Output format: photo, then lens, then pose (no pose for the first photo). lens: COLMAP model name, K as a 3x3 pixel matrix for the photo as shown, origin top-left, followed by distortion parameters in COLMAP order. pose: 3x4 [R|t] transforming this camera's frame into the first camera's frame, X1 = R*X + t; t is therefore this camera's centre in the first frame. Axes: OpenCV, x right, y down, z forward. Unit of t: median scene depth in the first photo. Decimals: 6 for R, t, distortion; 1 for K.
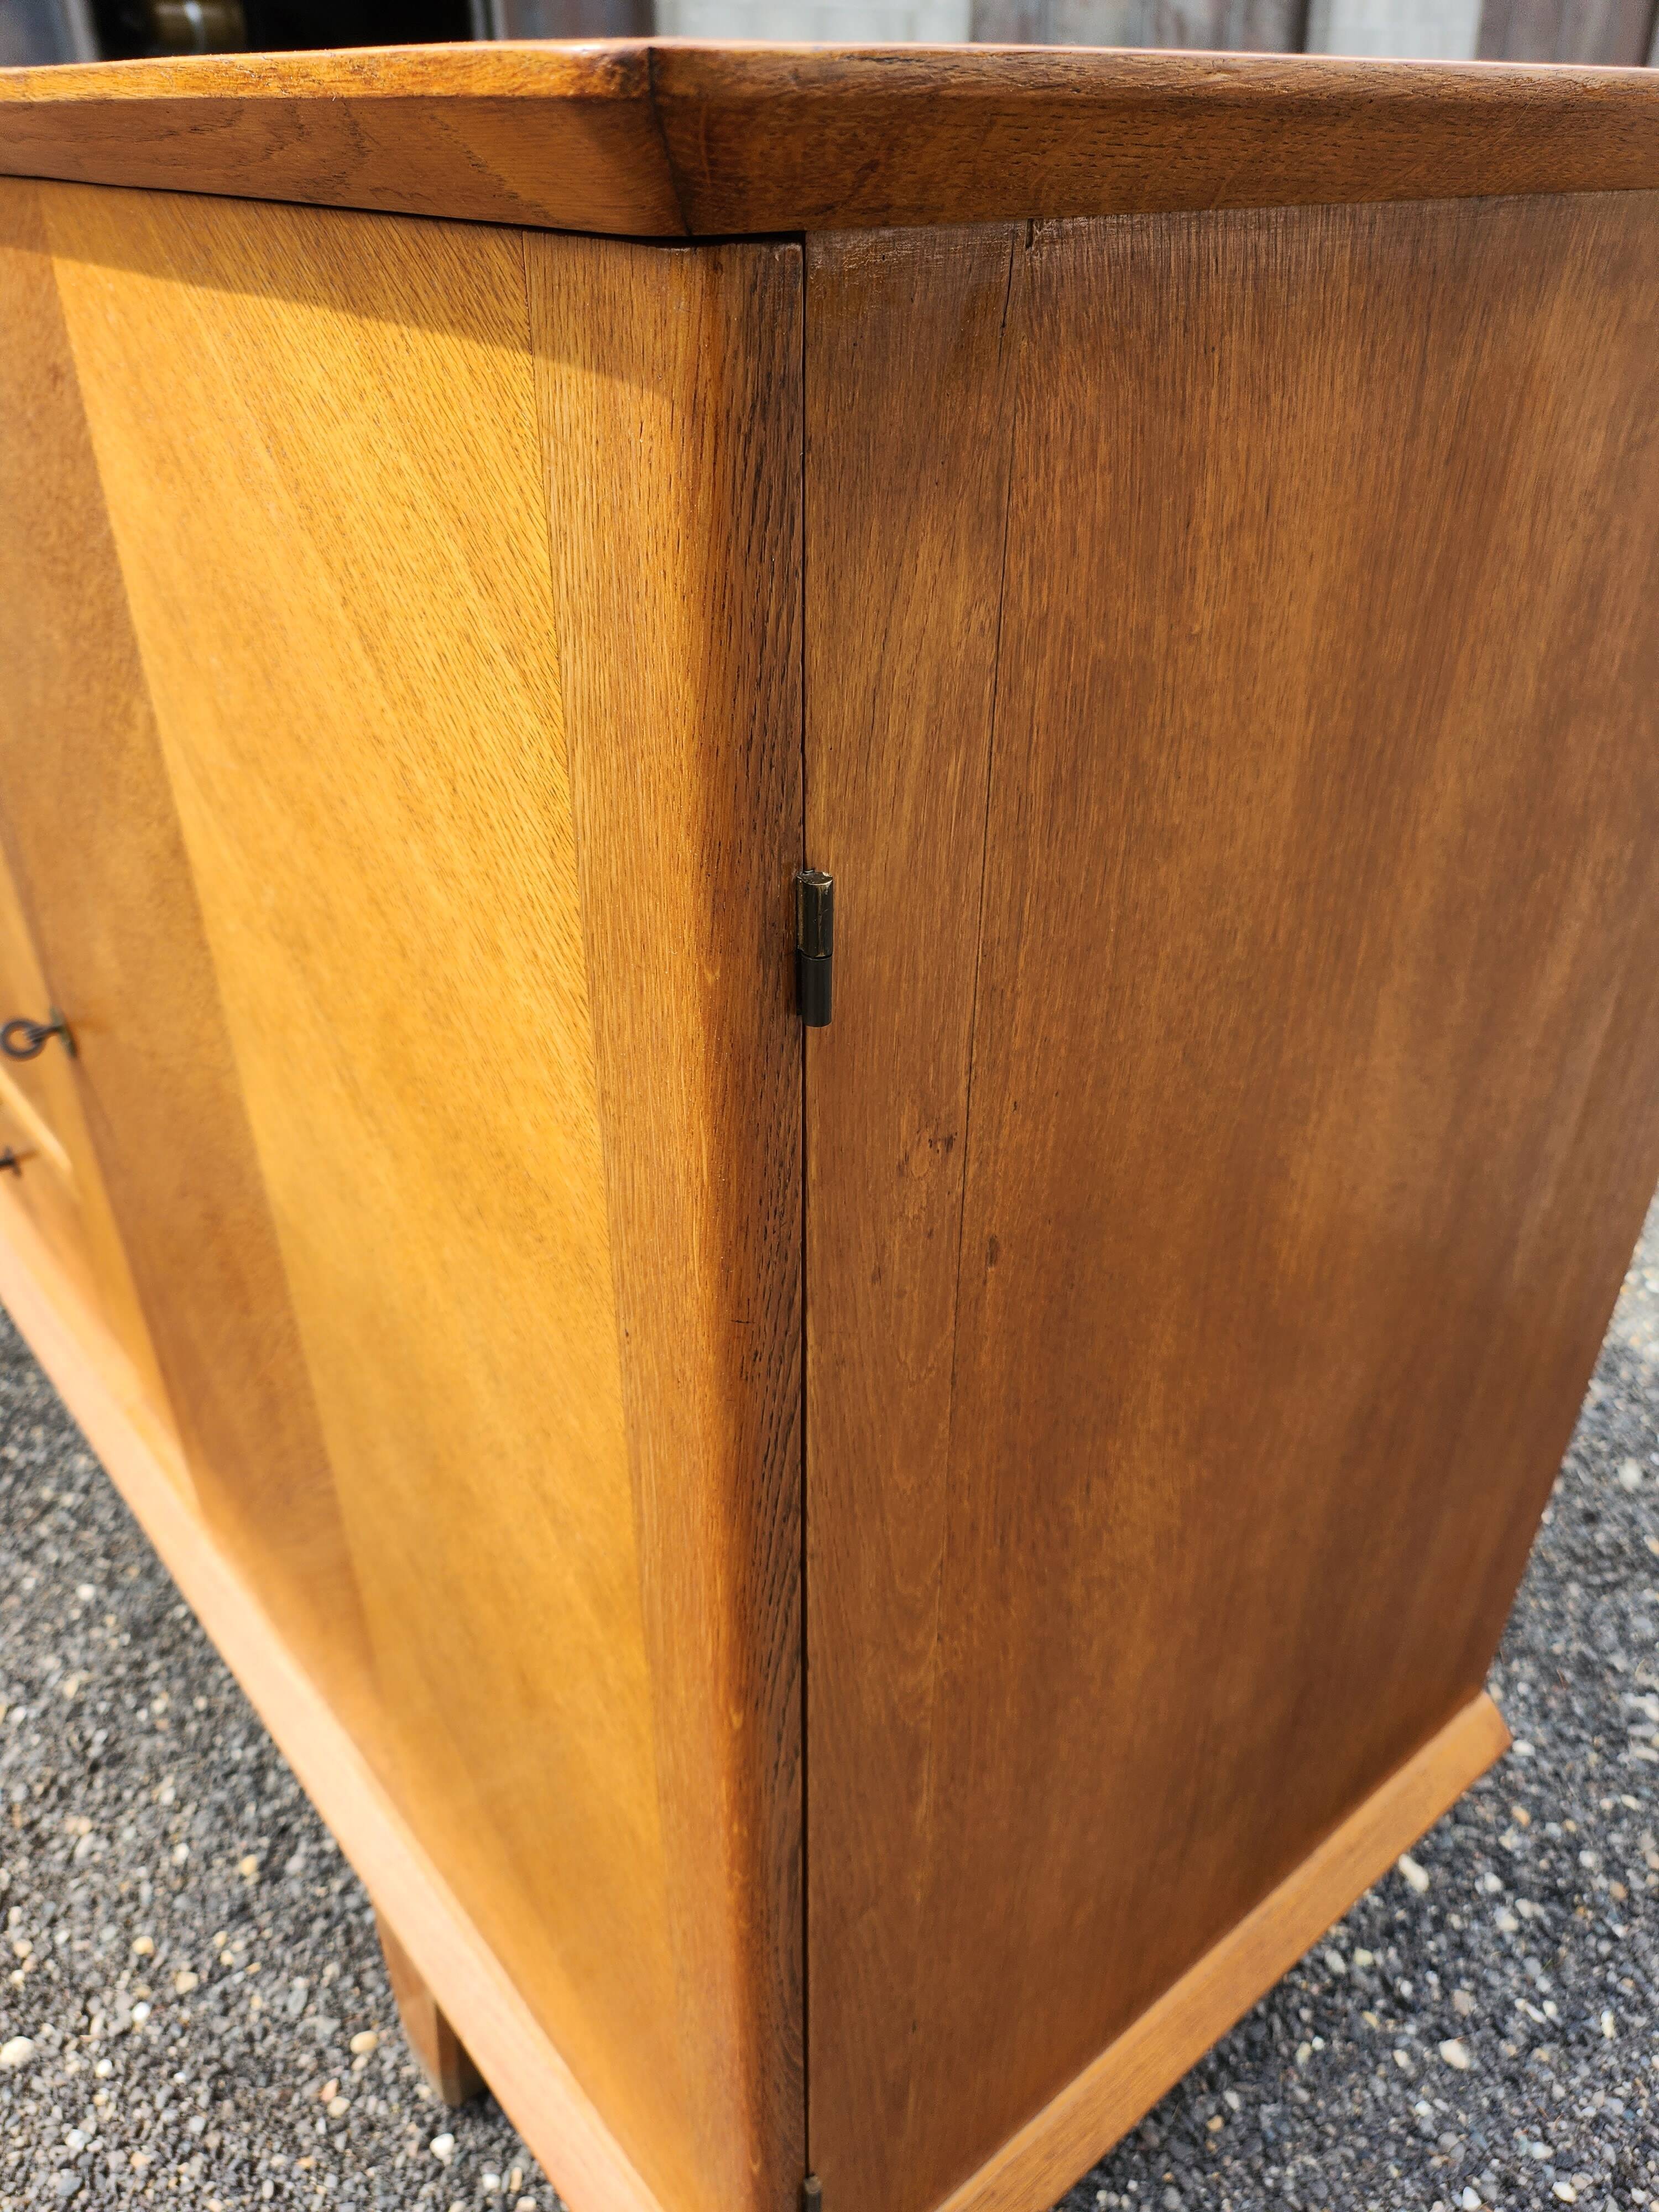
lens RADIAL K [[1606.1, 0, 813.5], [0, 1606.1, 1137.0], [0, 0, 1]] dist [0.025448, -0.045353]
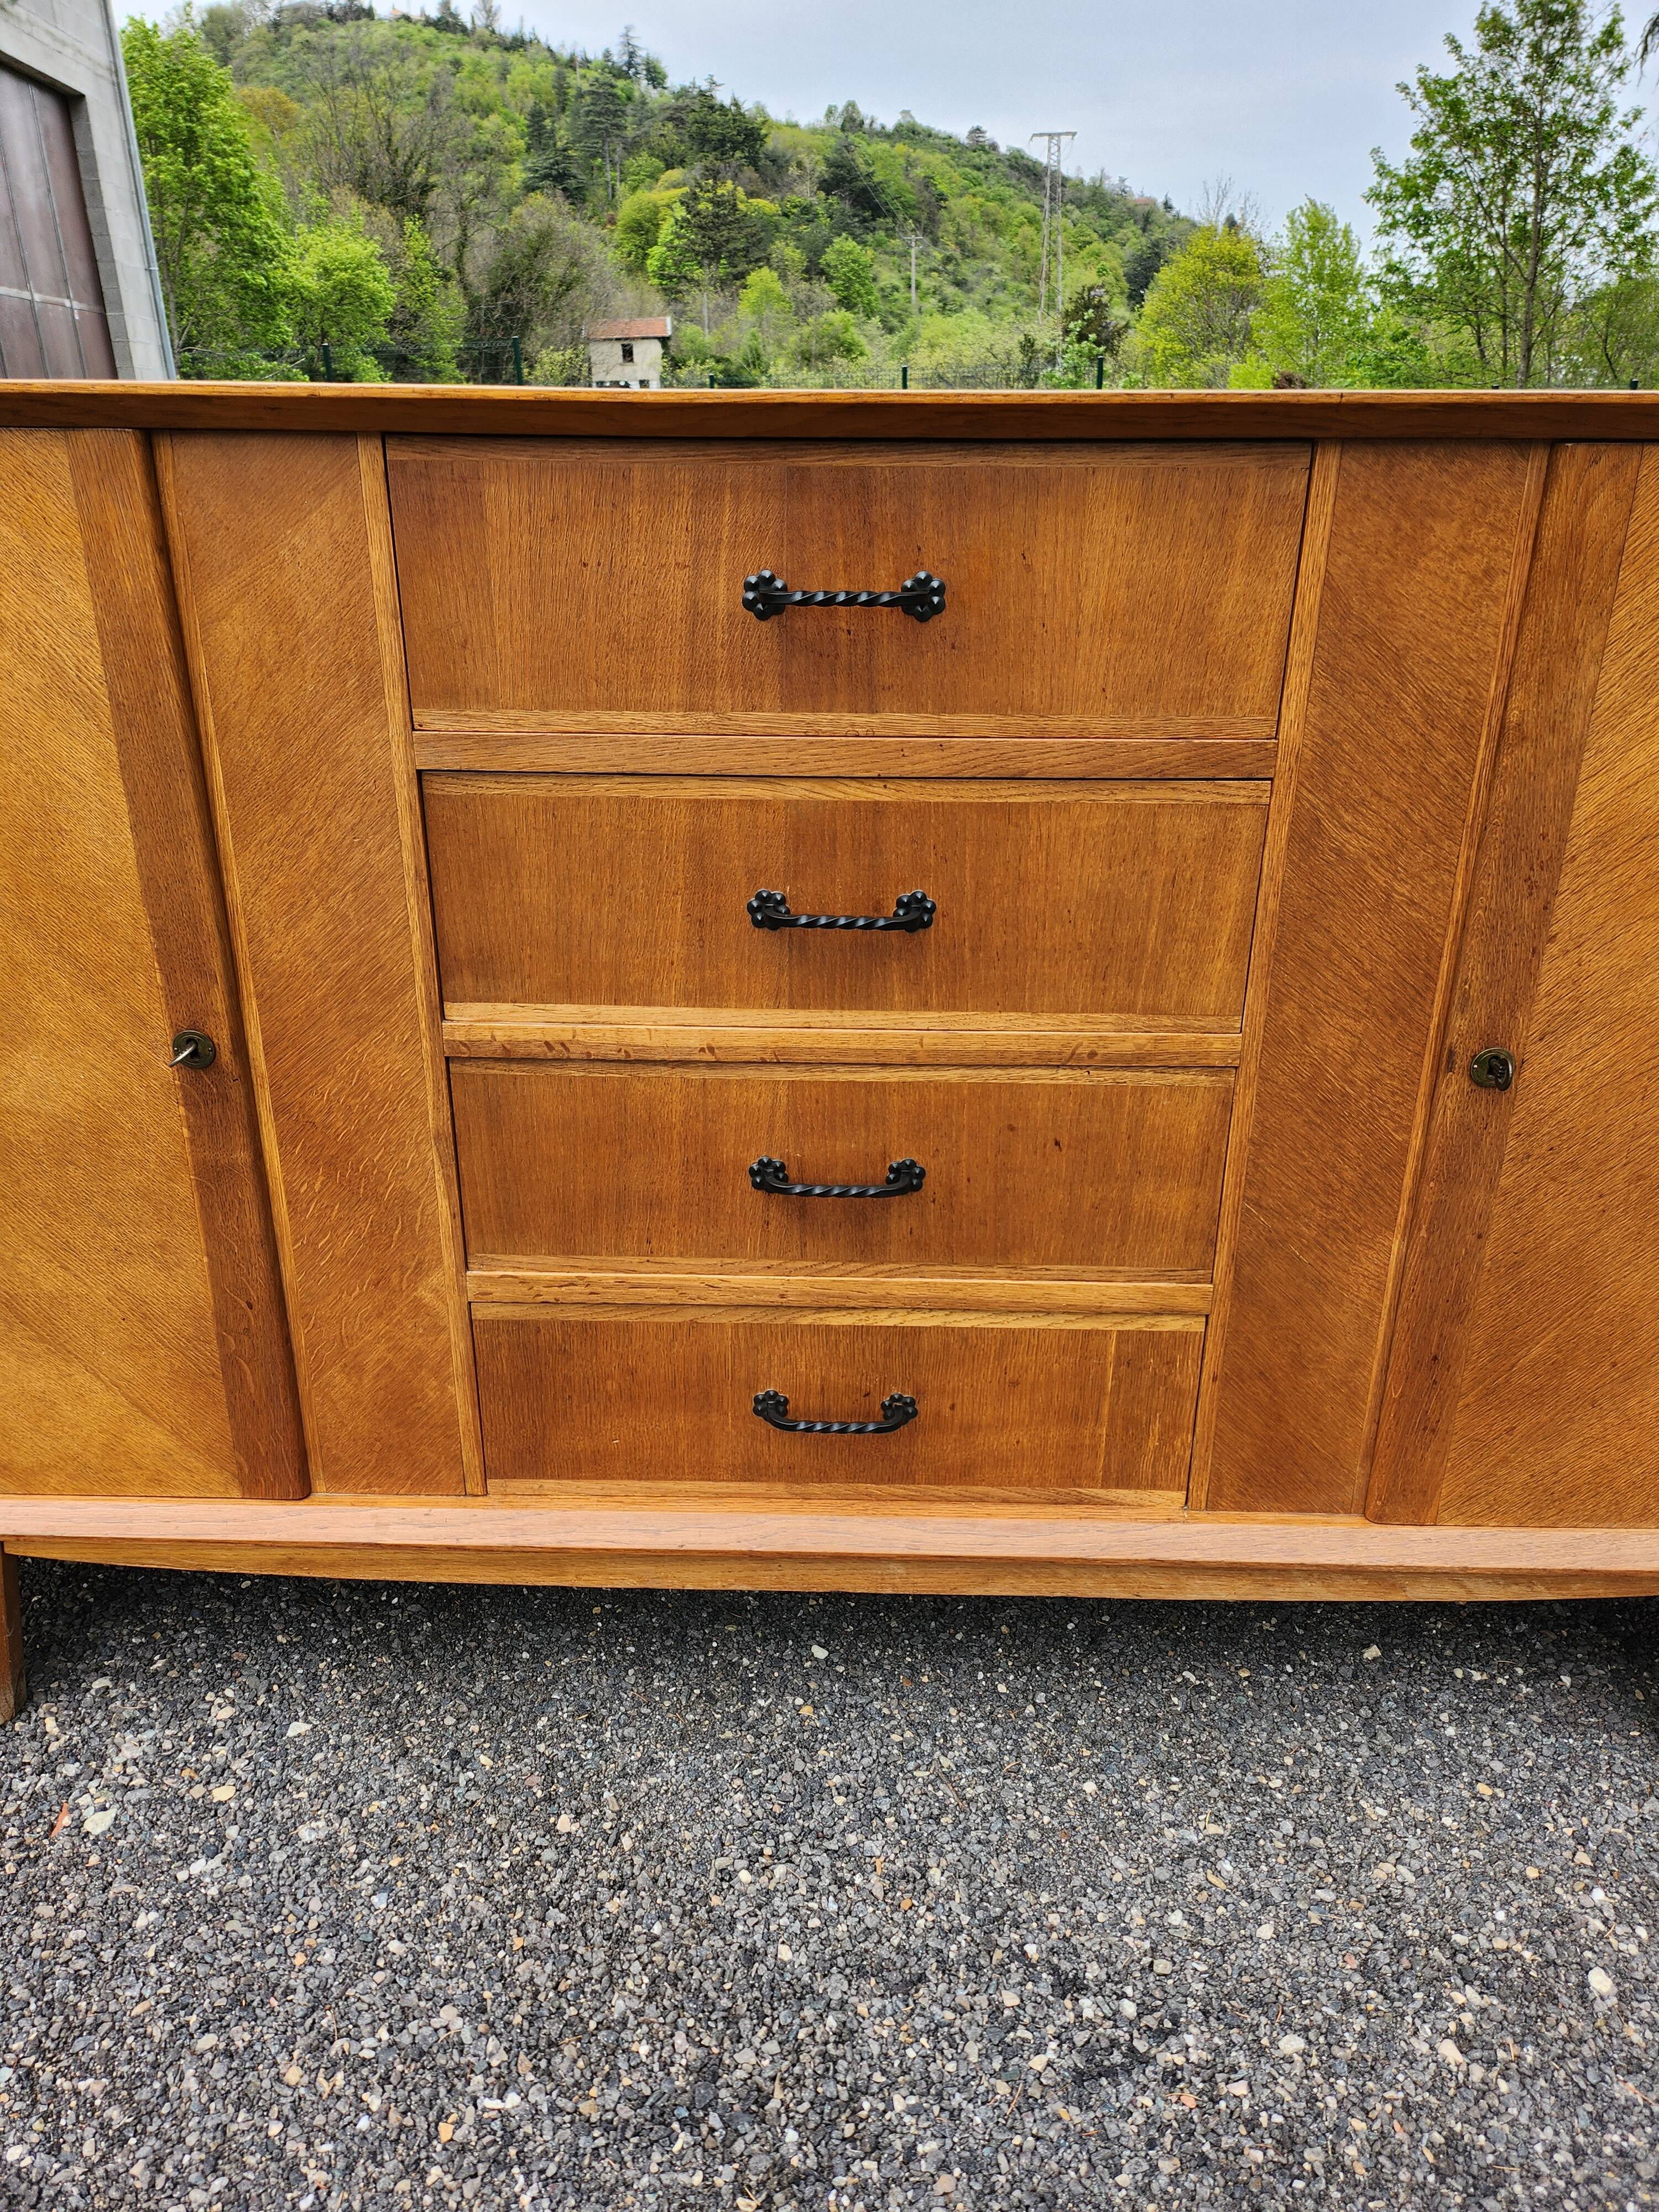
lens RADIAL K [[1569.7, 0, 805.9], [0, 1569.7, 1104.4], [0, 0, 1]] dist [0.064973, -0.073376]
pose [[0.652413, -0.292844, 0.698999, -2.292252], [0.414524, 0.910021, -0.005646, -0.344606], [-0.634450, 0.293436, 0.715100, 0.580207]]
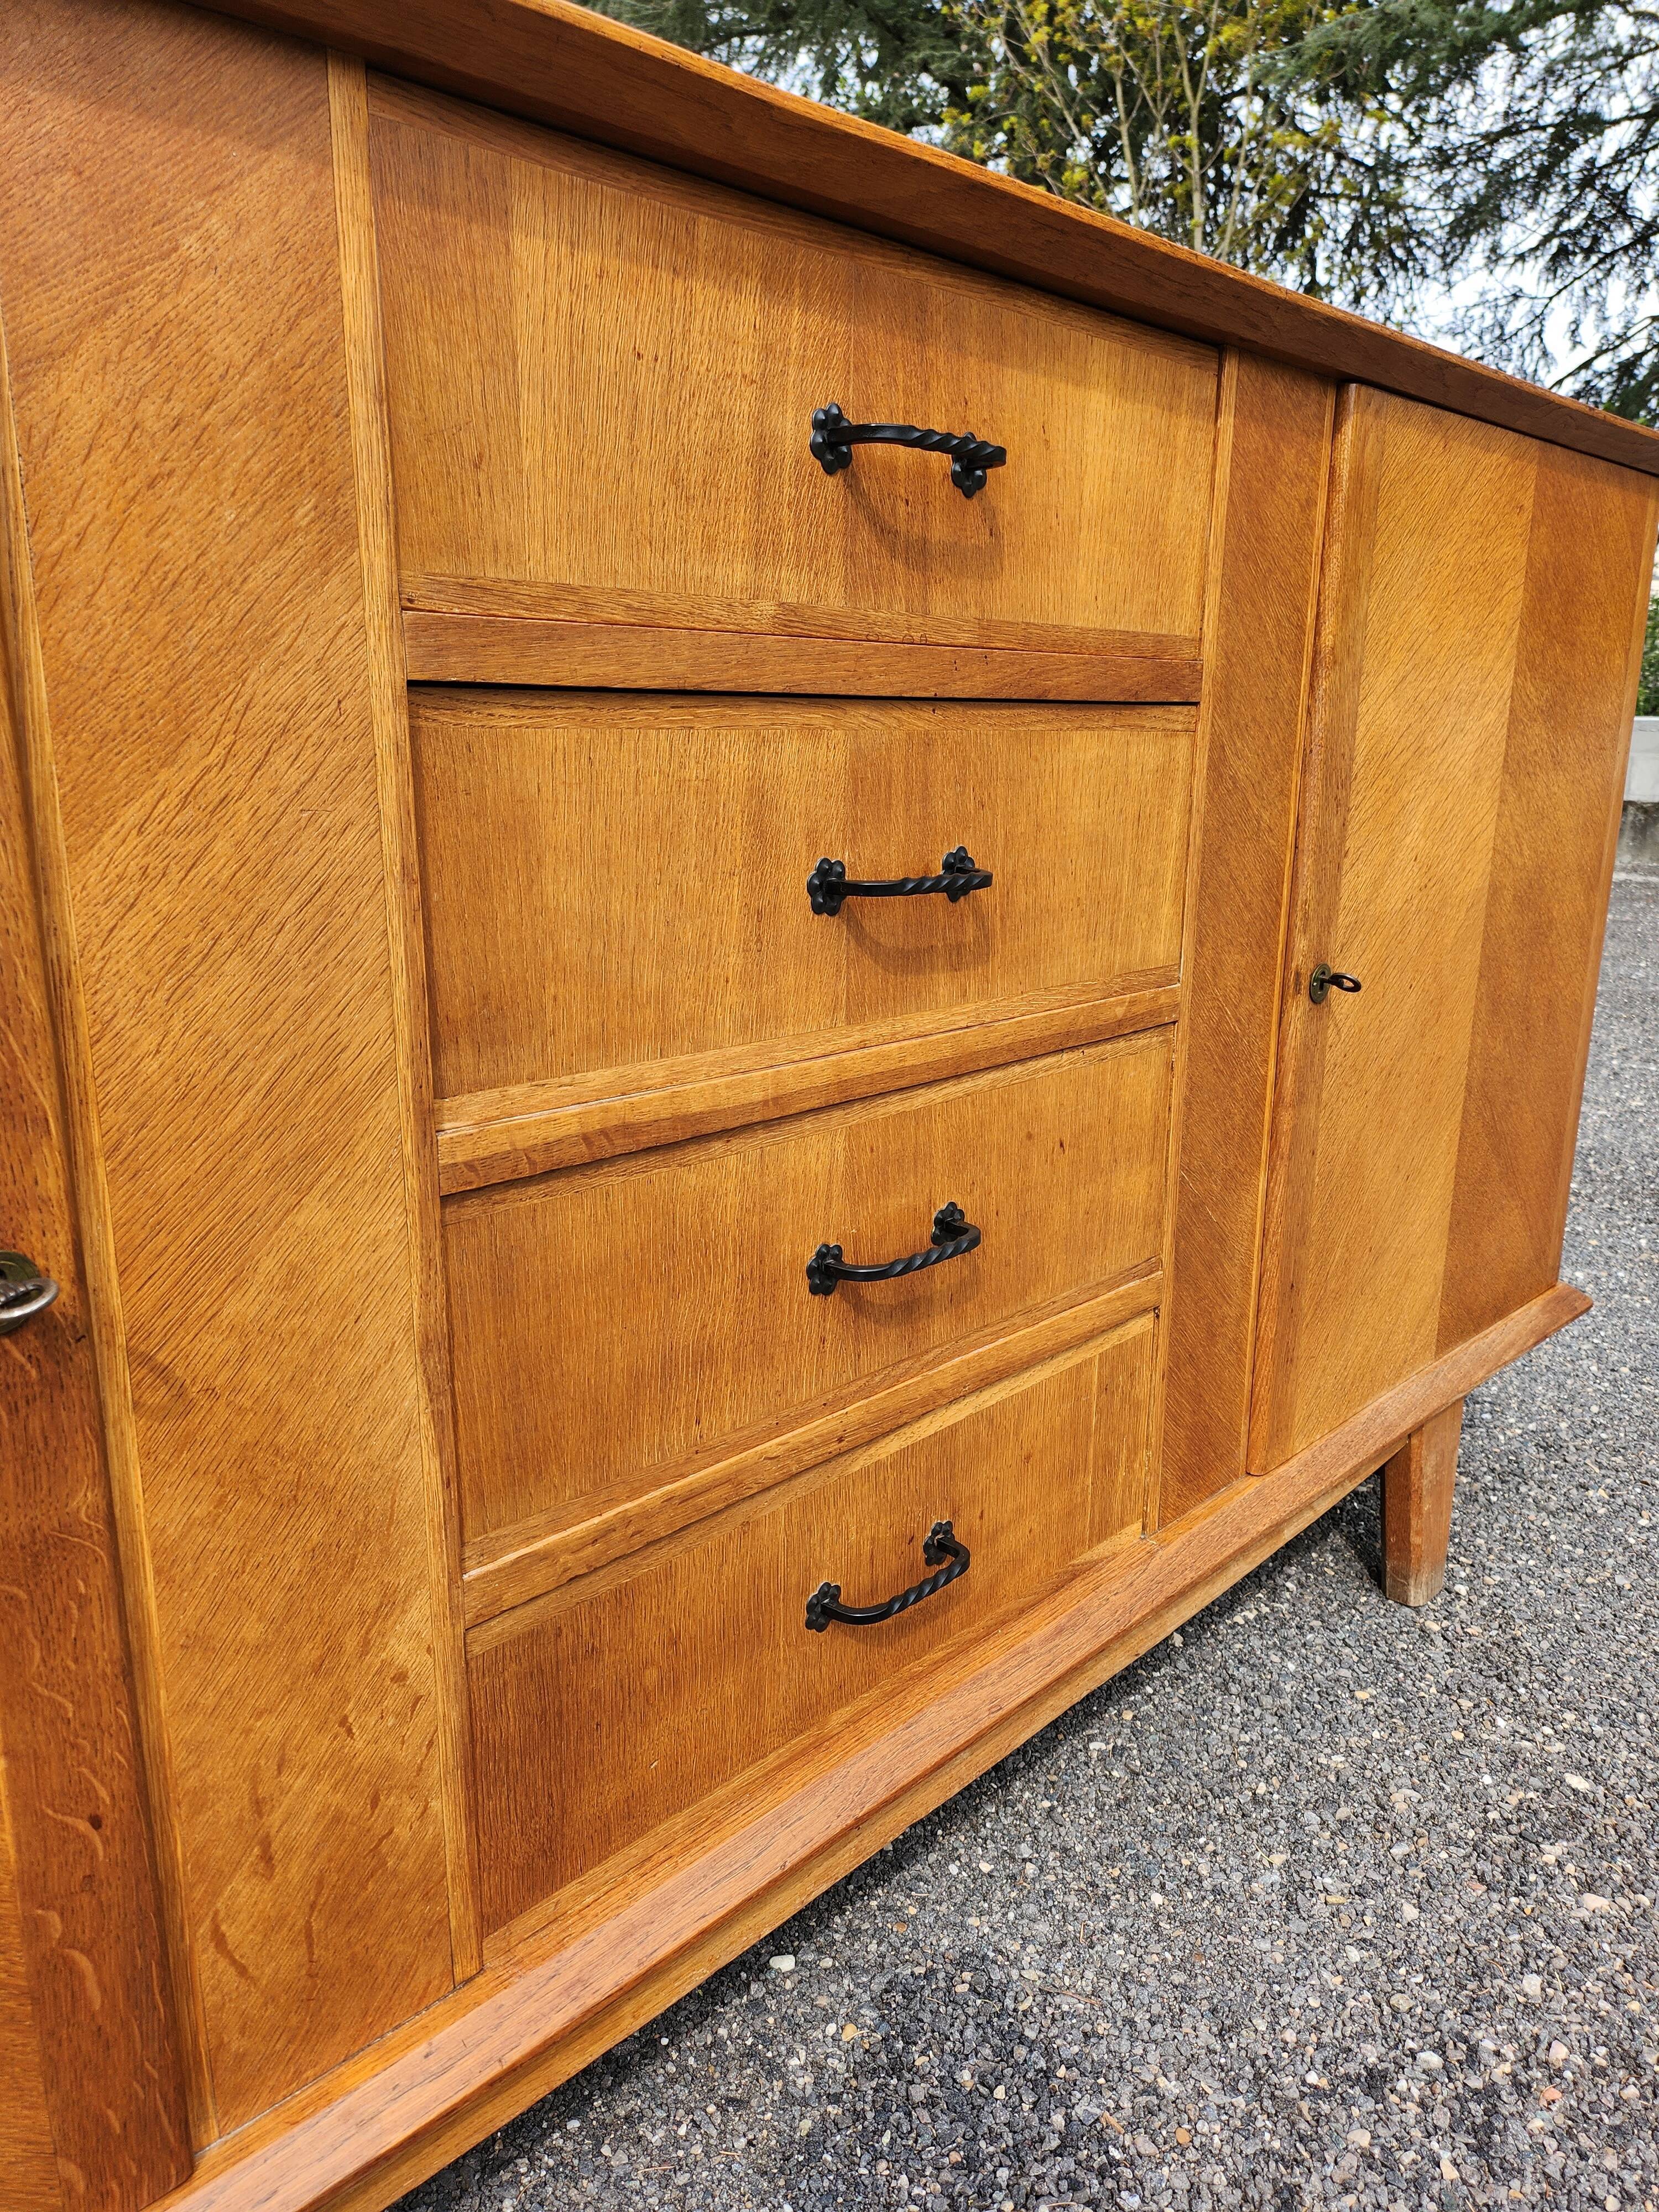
lens RADIAL K [[1569.7, 0, 846.3], [0, 1569.7, 1136.1], [0, 0, 1]] dist [0.064973, -0.073376]
pose [[-0.123086, -0.256802, 0.958594, -2.306223], [0.540793, 0.792561, 0.281762, -0.742578], [-0.832102, 0.553082, 0.041323, 1.785457]]
